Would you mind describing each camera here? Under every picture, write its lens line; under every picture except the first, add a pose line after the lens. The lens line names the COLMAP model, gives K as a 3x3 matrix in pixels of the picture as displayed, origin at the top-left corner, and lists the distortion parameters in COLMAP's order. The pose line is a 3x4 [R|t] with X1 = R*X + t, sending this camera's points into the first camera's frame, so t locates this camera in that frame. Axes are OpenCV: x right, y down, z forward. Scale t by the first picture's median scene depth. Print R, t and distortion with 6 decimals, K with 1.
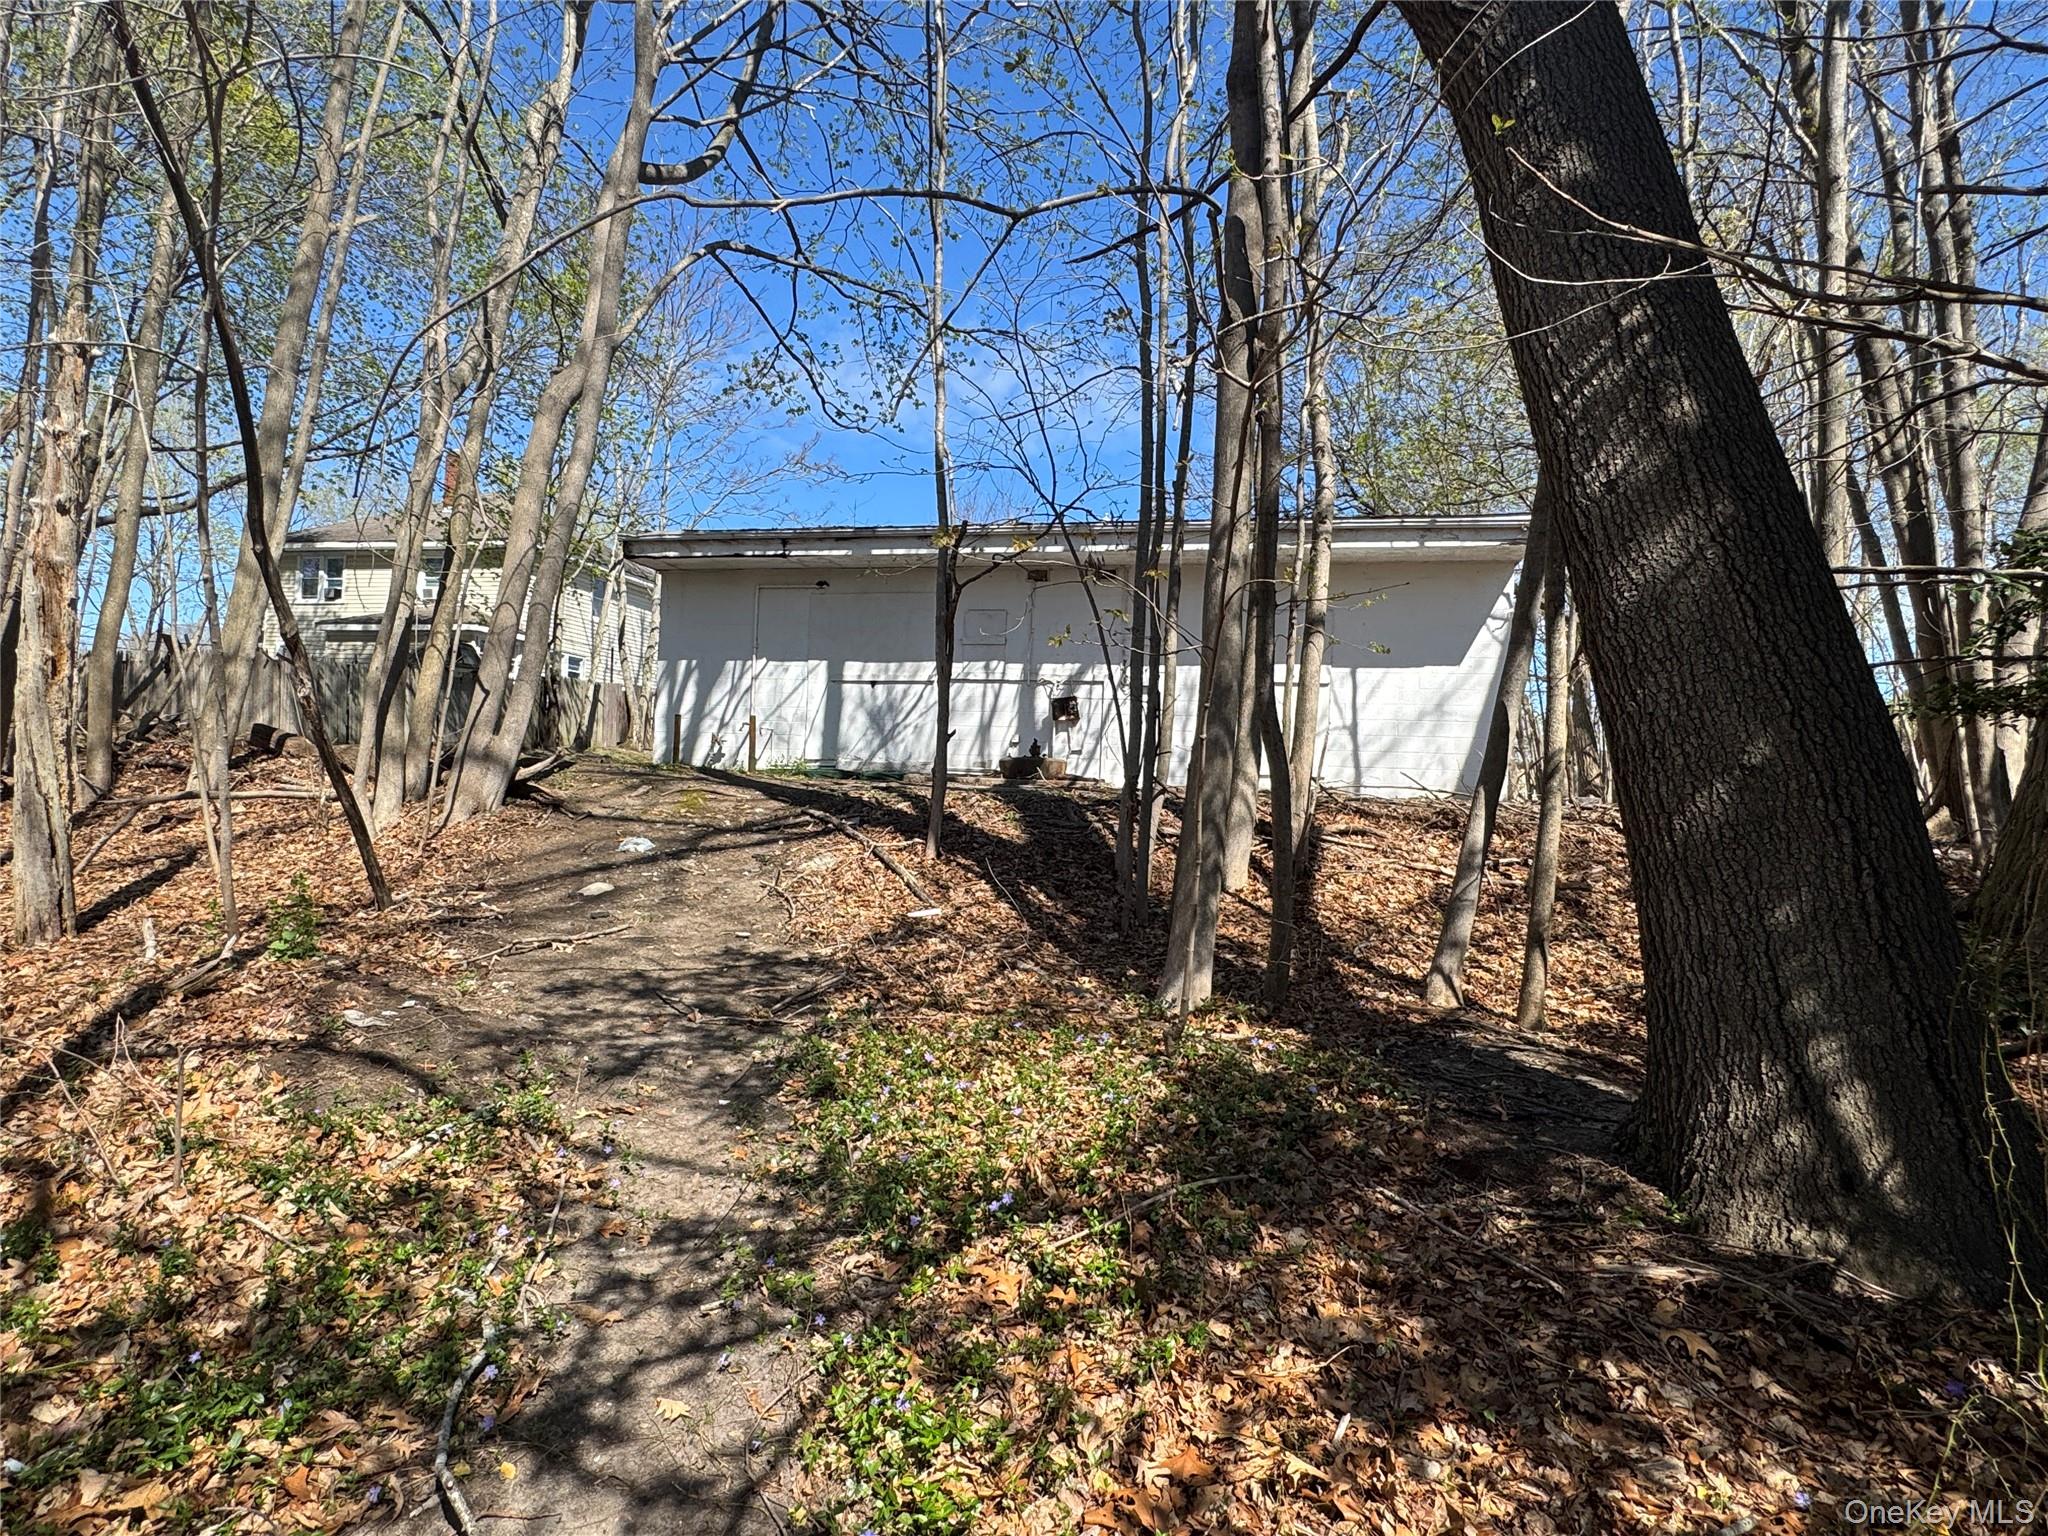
lens RADIAL K [[1092.5, 0, 1021.9], [0, 1092.5, 766.3], [0, 0, 1]] dist [-0.000593, -0.000254]
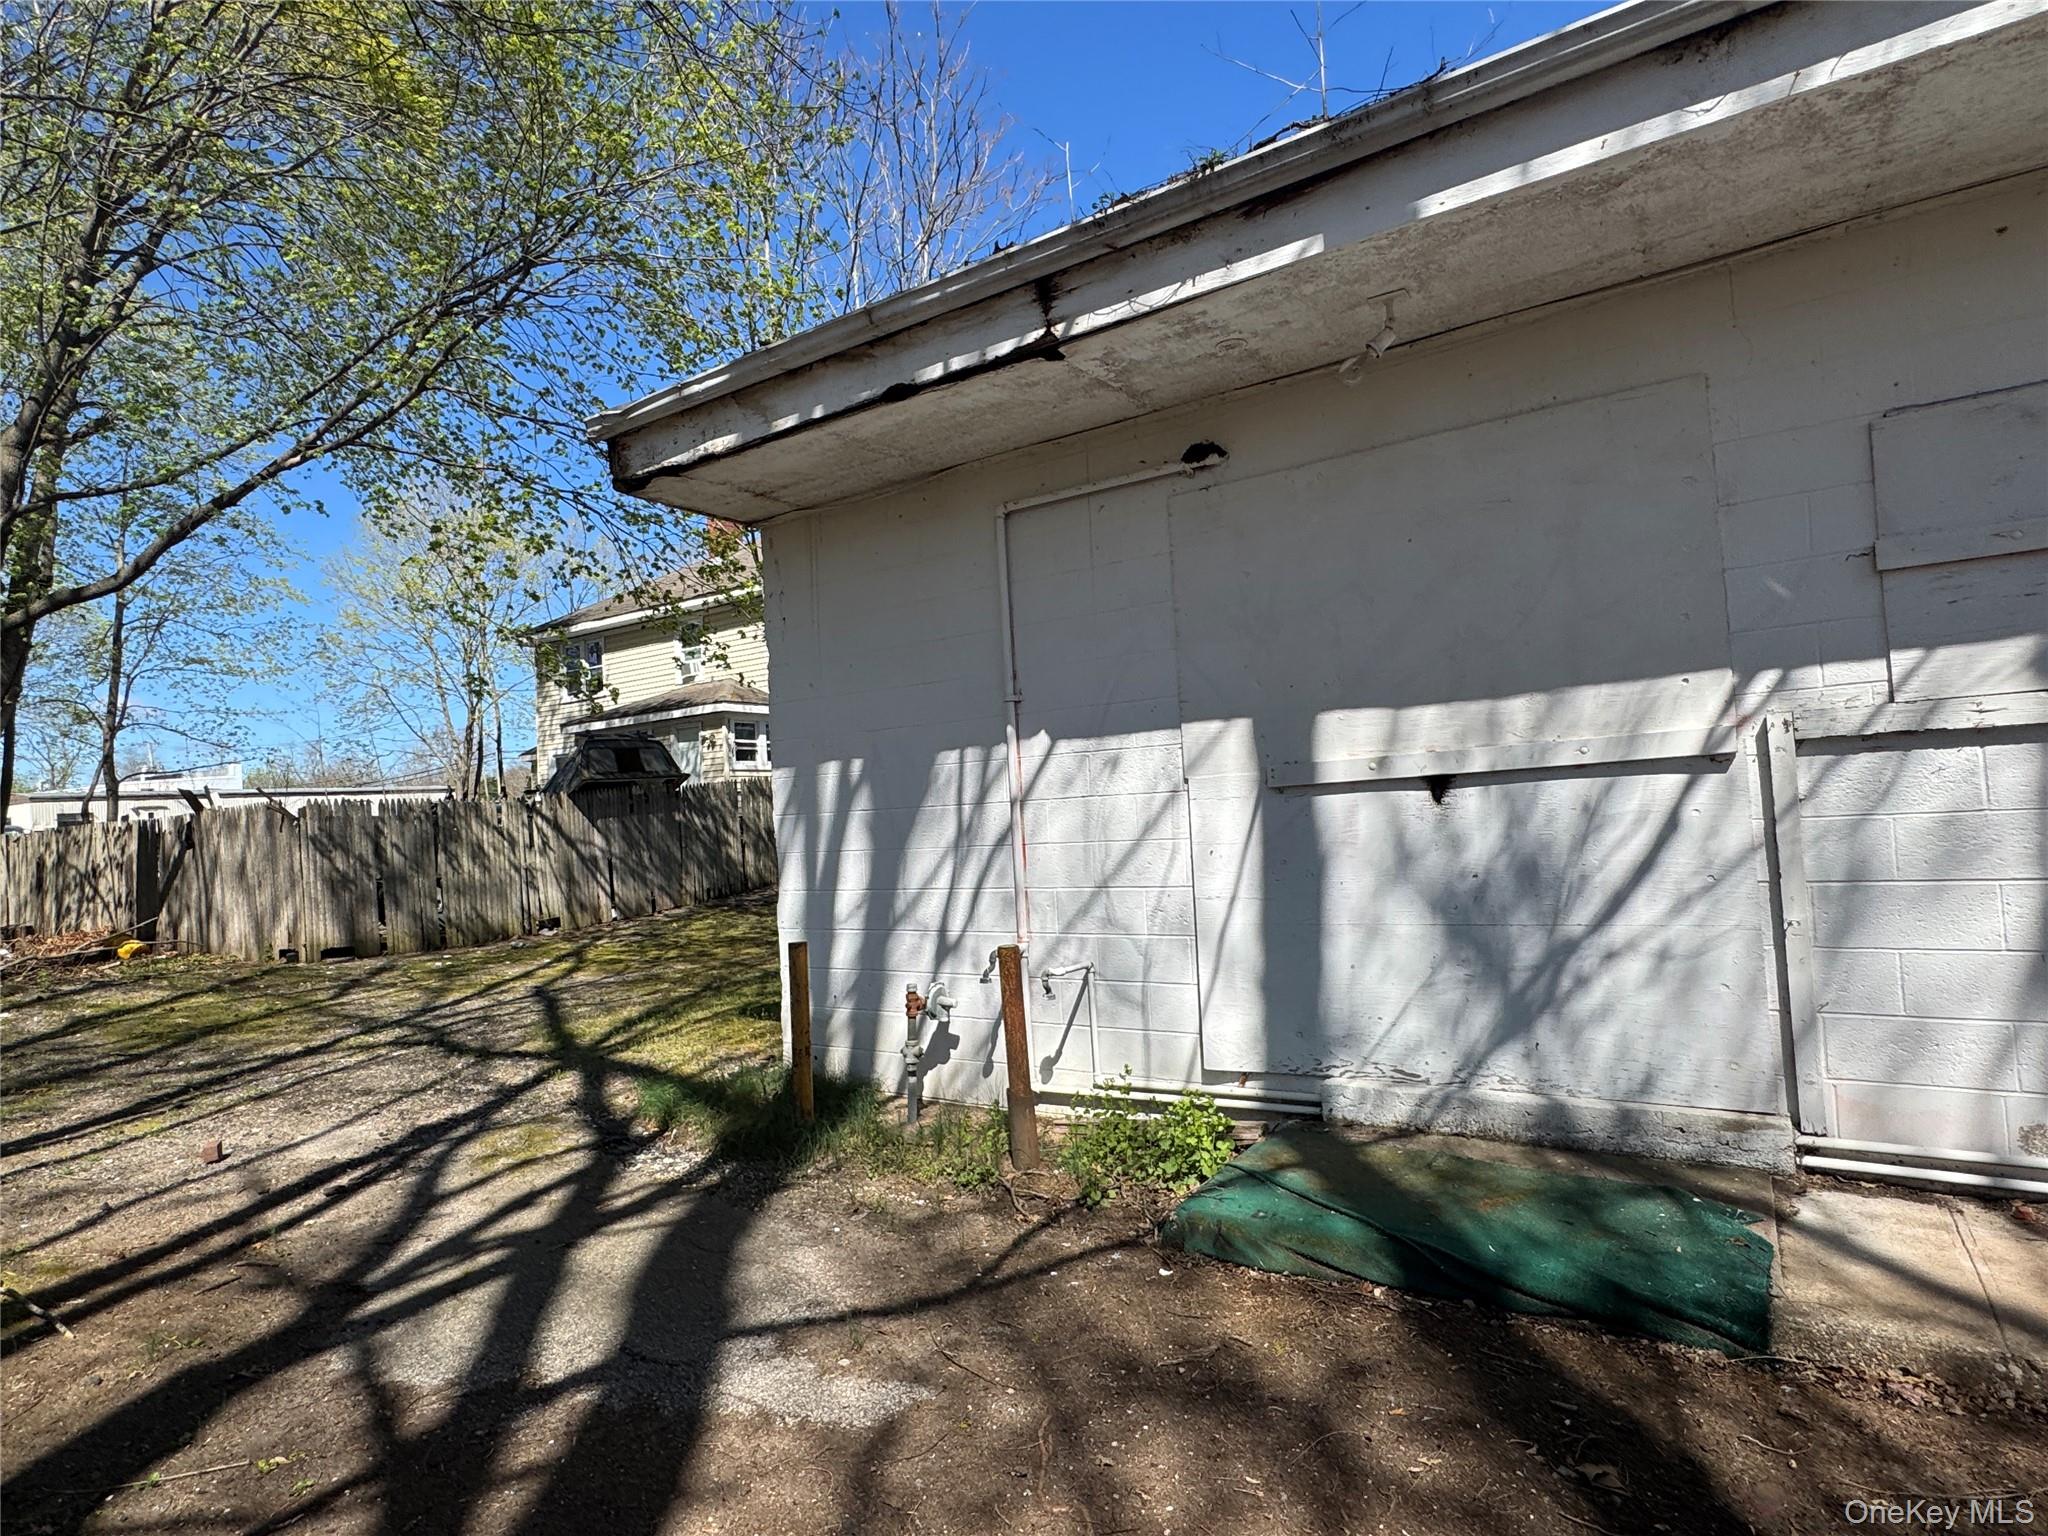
lens RADIAL K [[1092.5, 0, 1019.3], [0, 1092.5, 773.7], [0, 0, 1]] dist [-0.000593, -0.000254]
pose [[0.935997, -0.103627, -0.336410, -0.141980], [0.100163, 0.994586, -0.027686, -0.081362], [0.337458, -0.007782, 0.941309, 0.721998]]
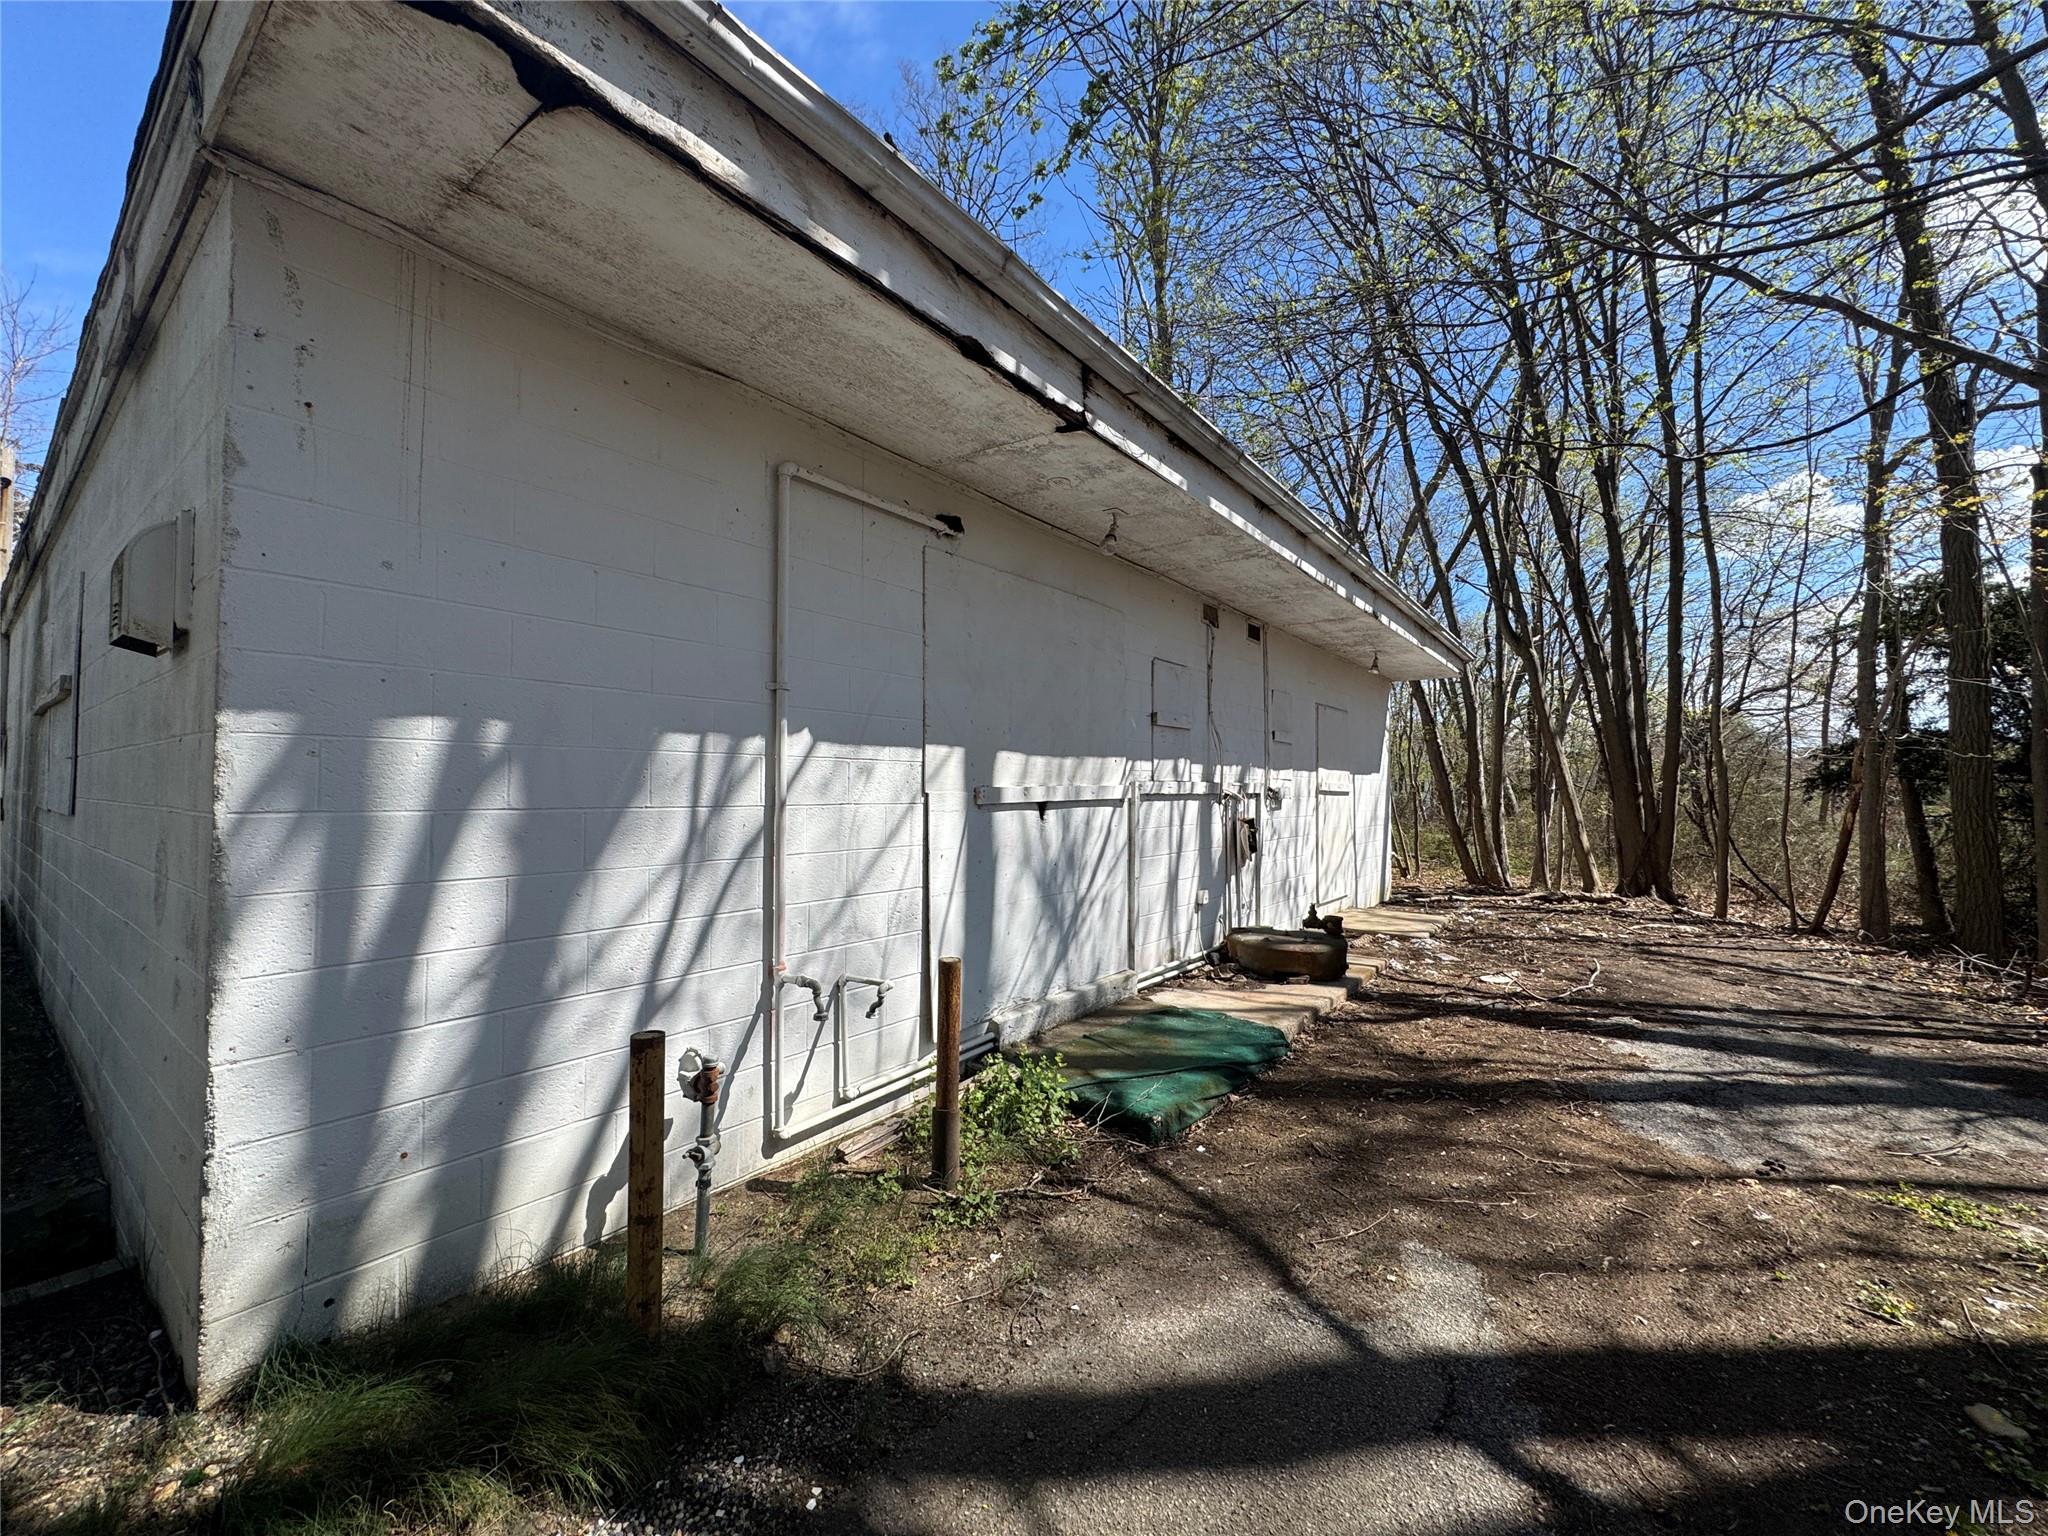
lens RADIAL K [[814.4, 0, 1020.9], [0, 814.4, 762.0], [0, 0, 1]] dist [-0.000524, -0.000383]
pose [[0.397648, -0.010025, 0.917483, -0.416392], [-0.016610, 0.999698, 0.018122, -0.097932], [-0.917388, -0.022446, 0.397361, 0.886052]]
